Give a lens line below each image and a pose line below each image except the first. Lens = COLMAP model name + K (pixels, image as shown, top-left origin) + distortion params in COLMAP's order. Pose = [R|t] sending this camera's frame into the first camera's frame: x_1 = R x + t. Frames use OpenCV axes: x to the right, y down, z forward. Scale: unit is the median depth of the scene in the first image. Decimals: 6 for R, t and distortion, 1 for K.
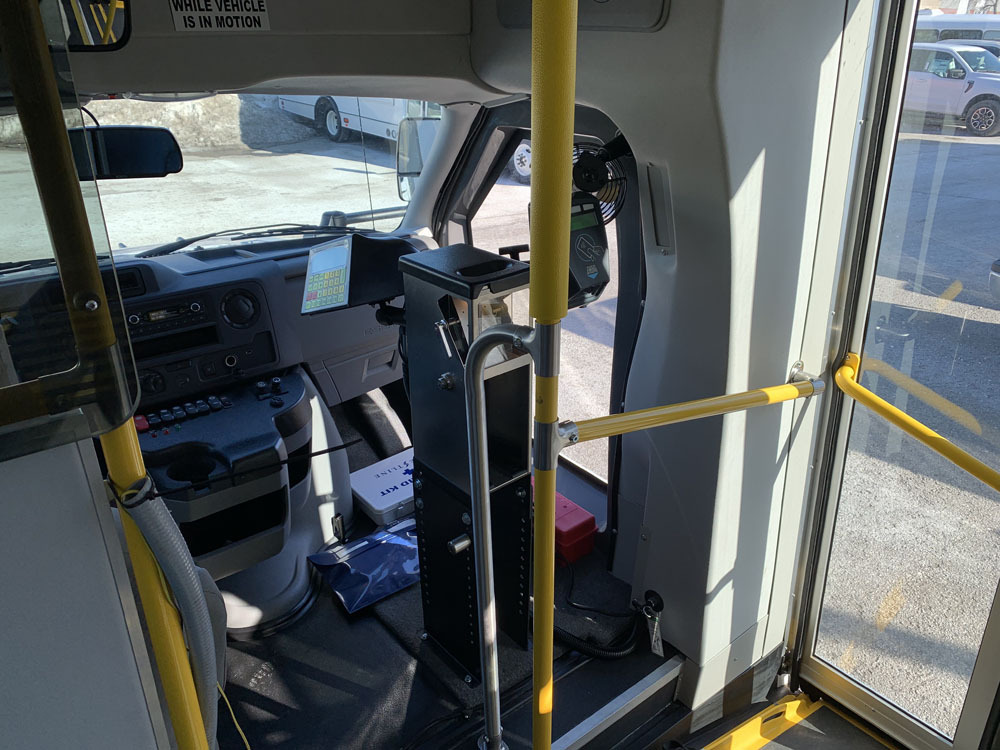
lens RADIAL K [[765.7, 0, 500.3], [0, 765.7, 373.7], [0, 0, 1]] dist [0.020604, -0.012126]
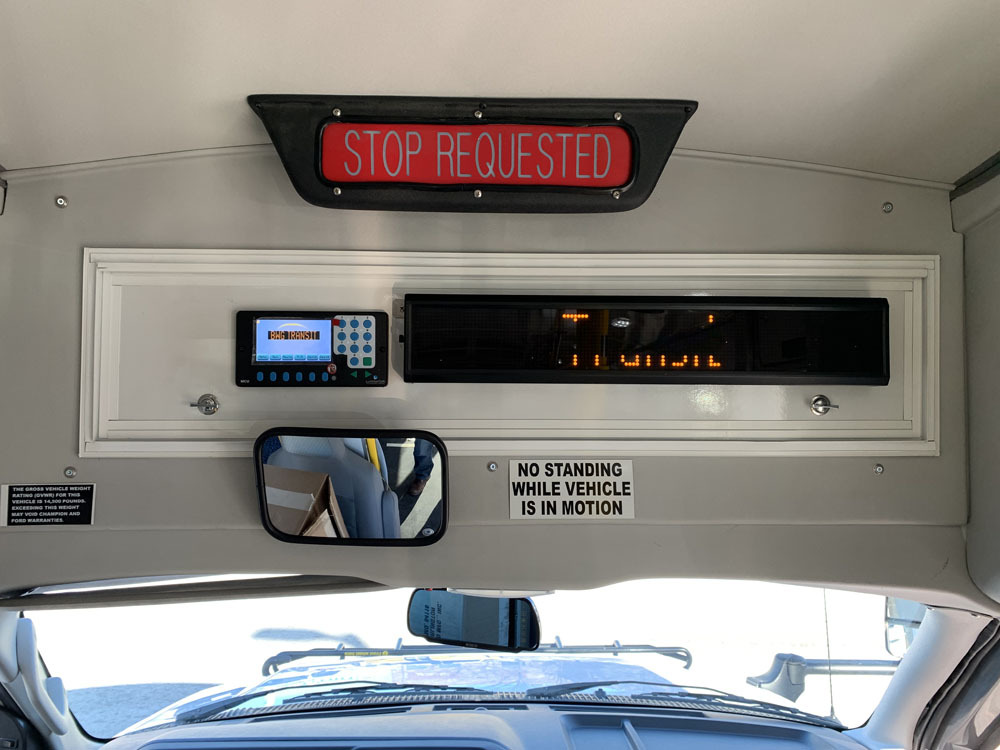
lens RADIAL K [[765.7, 0, 500.8], [0, 765.7, 376.4], [0, 0, 1]] dist [0.020604, -0.012126]
pose [[0.799966, 0.000813, -0.600045, 0.041863], [-0.253883, 0.906538, -0.337242, -0.297860], [0.543690, 0.422123, 0.725406, 0.348818]]
